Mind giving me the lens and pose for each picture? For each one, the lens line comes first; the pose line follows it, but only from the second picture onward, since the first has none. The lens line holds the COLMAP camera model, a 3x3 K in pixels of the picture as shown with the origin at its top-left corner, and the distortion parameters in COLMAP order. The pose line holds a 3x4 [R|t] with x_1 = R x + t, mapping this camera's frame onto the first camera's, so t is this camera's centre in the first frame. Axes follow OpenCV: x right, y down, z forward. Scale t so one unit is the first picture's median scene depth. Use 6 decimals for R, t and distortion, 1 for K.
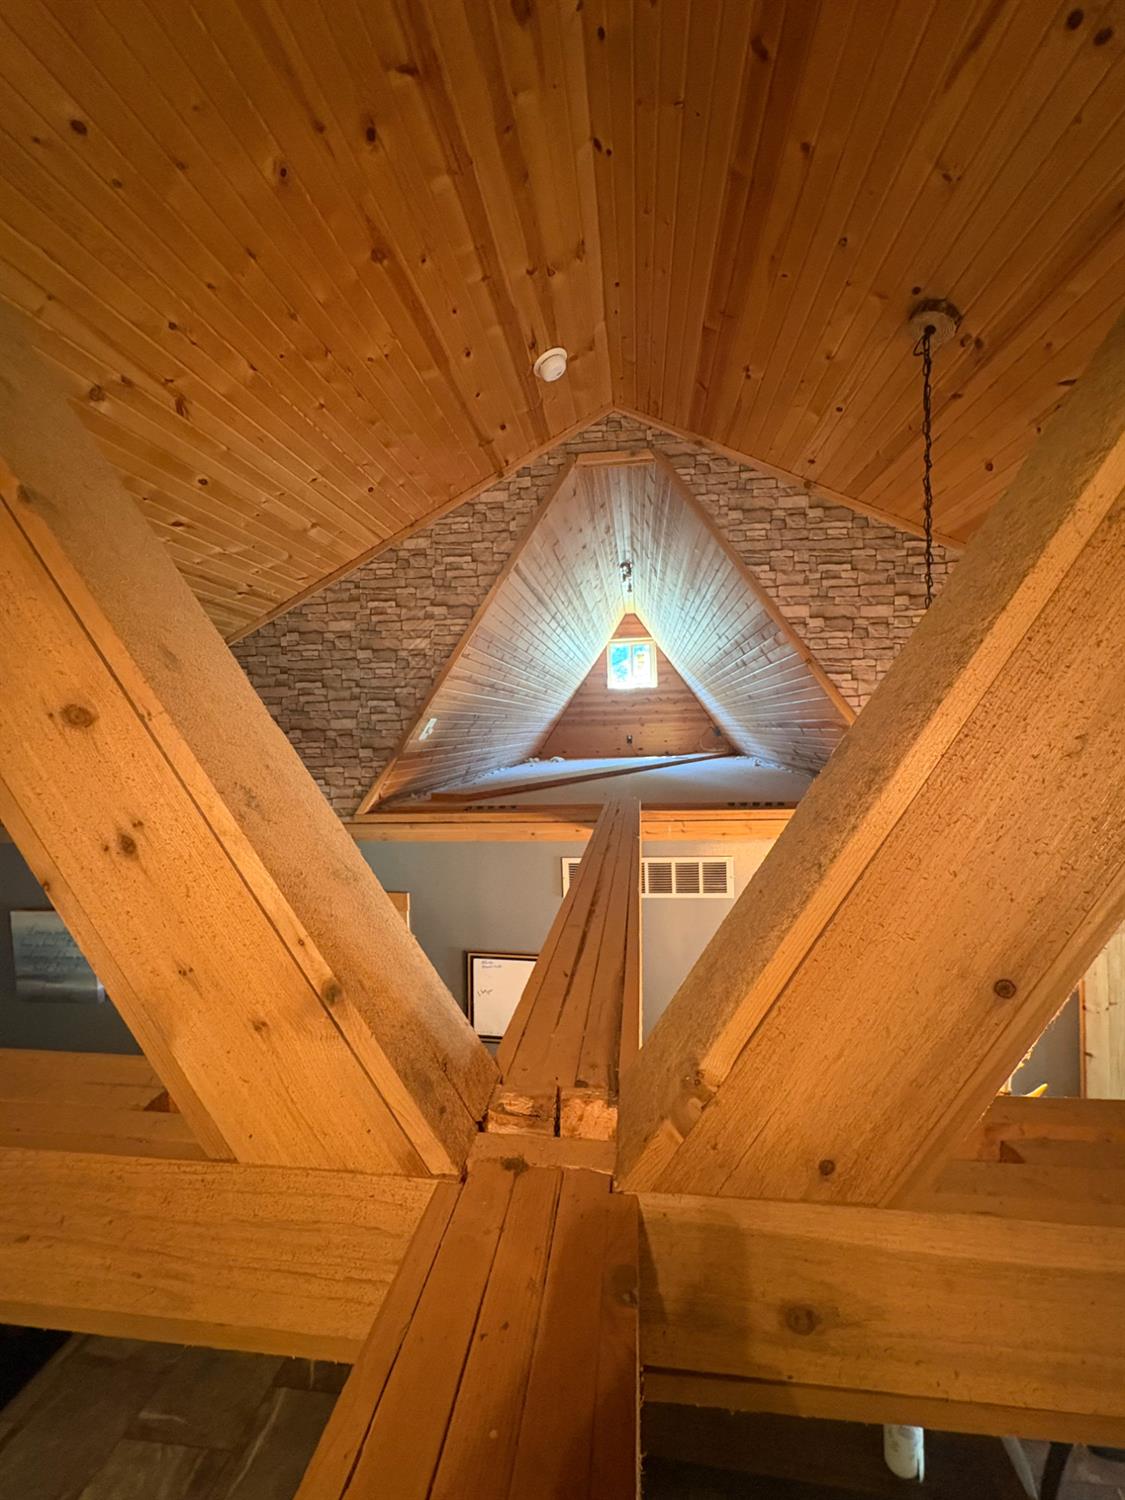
lens RADIAL K [[600.9, 0, 559.7], [0, 600.9, 751.7], [0, 0, 1]] dist [-0.003348, -0.000022]
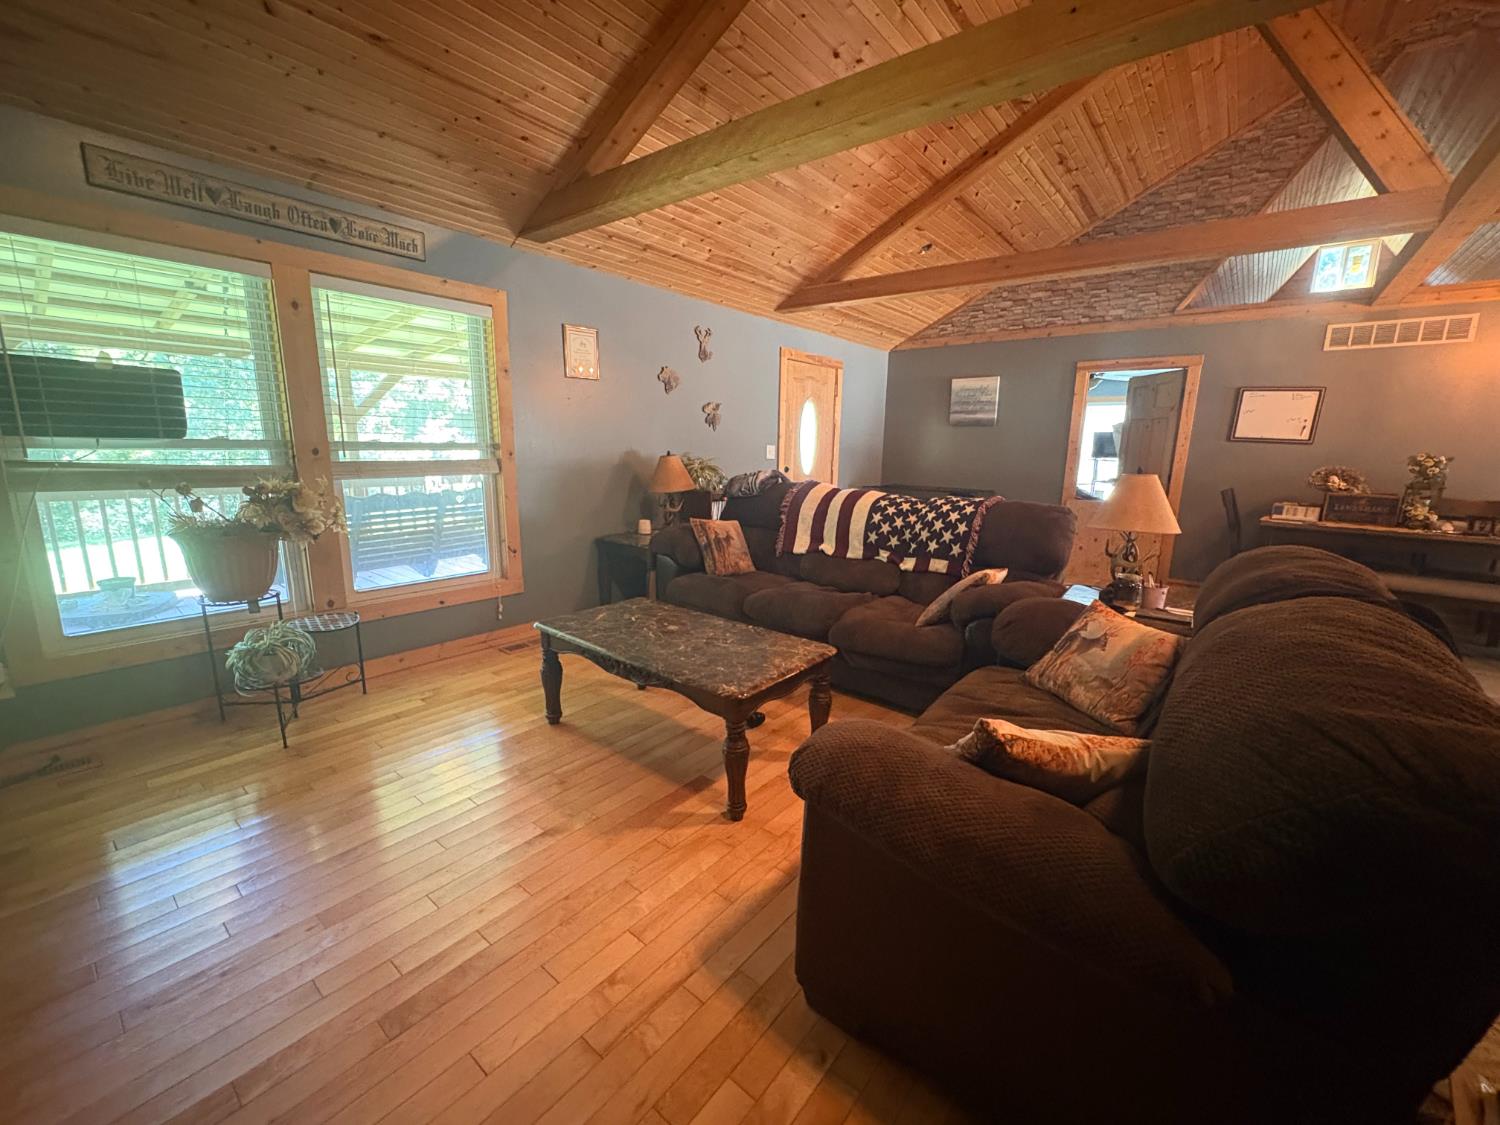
lens RADIAL K [[600.9, 0, 750.9], [0, 600.9, 556.1], [0, 0, 1]] dist [-0.003348, -0.000022]
pose [[0.847314, 0.142435, -0.511636, -0.395613], [-0.055758, 0.981899, 0.181010, 0.571982], [0.528158, -0.124845, 0.839919, -1.259835]]
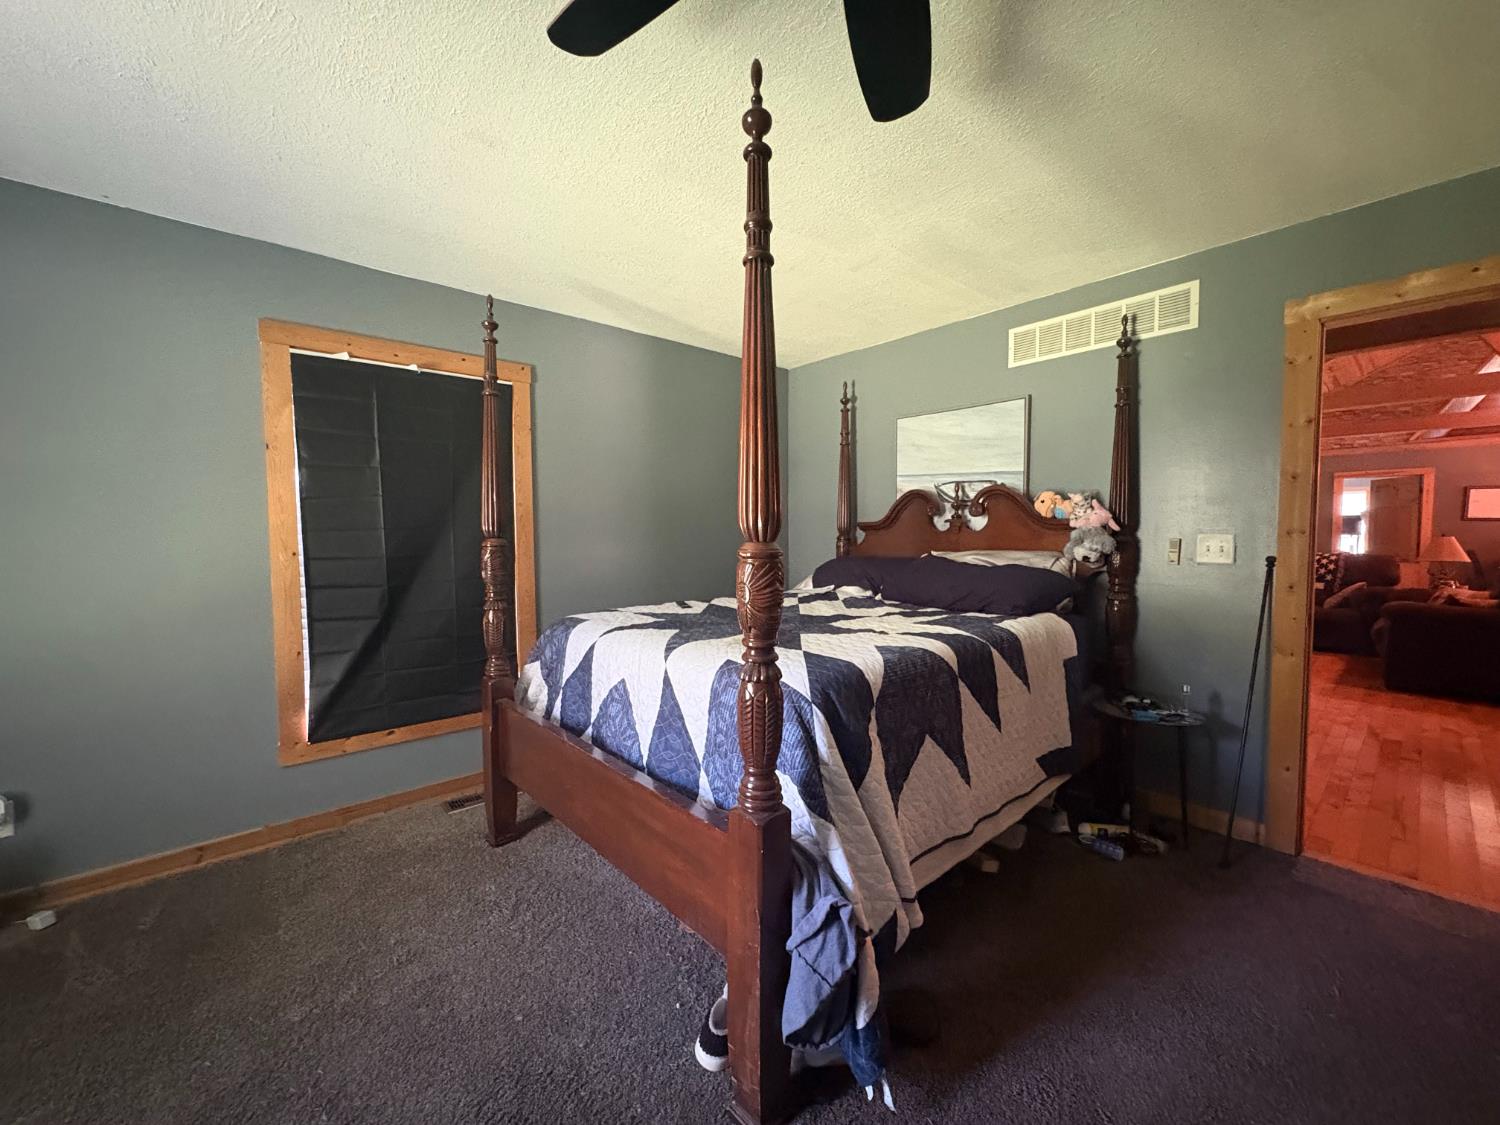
lens RADIAL K [[600.9, 0, 751.5], [0, 600.9, 568.4], [0, 0, 1]] dist [-0.003348, -0.000022]
pose [[0.754673, 0.059232, -0.653422, -0.802639], [-0.028993, 0.997954, 0.056978, 0.639960], [0.655460, -0.024055, 0.754847, -3.195257]]
